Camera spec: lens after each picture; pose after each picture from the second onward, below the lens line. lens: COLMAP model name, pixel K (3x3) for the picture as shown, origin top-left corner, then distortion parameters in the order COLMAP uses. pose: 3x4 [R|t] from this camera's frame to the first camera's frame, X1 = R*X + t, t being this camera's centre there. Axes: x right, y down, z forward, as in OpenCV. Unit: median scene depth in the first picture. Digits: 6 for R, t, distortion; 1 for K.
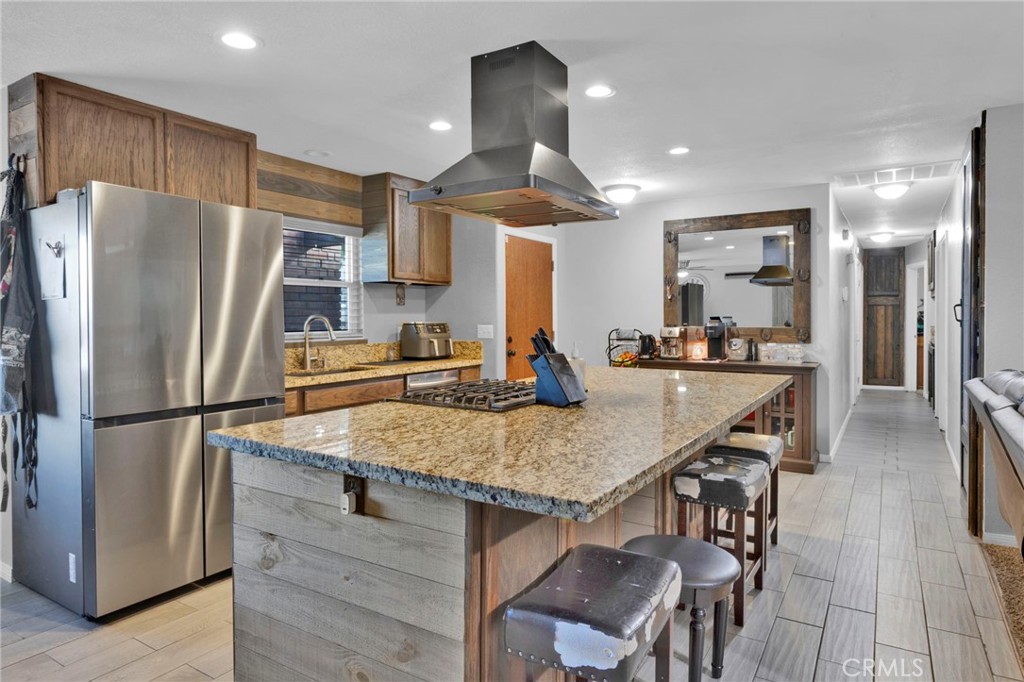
lens RADIAL K [[592.3, 0, 534.9], [0, 592.3, 335.7], [0, 0, 1]] dist [-0.002427, -0.000324]
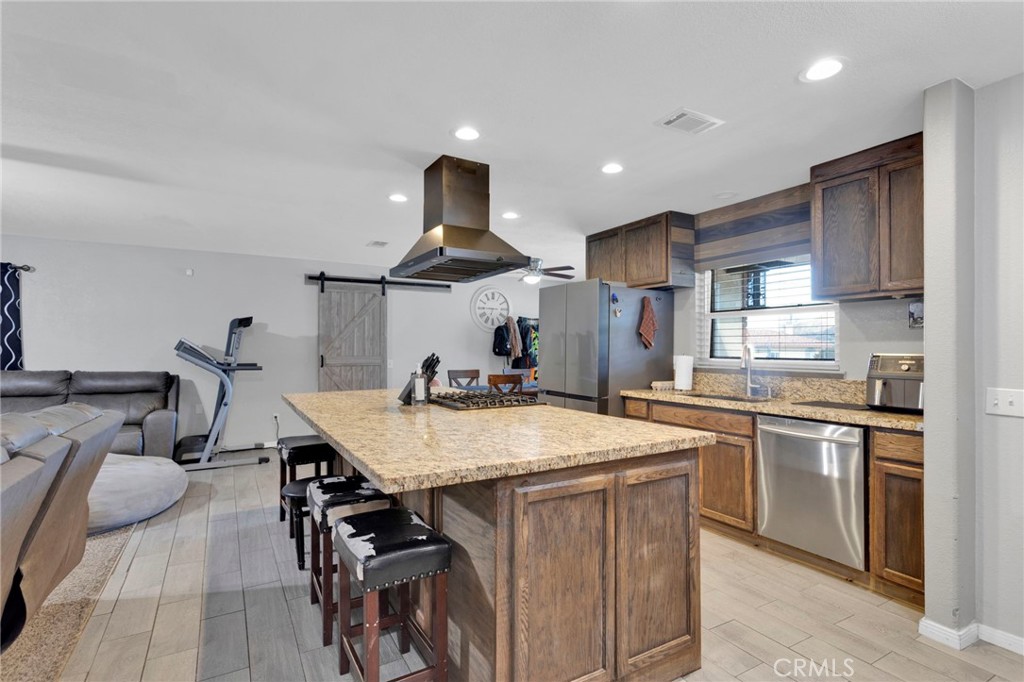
lens RADIAL K [[486.6, 0, 511.9], [0, 486.6, 355.1], [0, 0, 1]] dist [0.000971, 0.000251]
pose [[-0.473349, 0.021462, -0.880614, 0.566119], [-0.022506, 0.999082, 0.036447, -0.036463], [0.880588, 0.037071, -0.472431, 1.016336]]
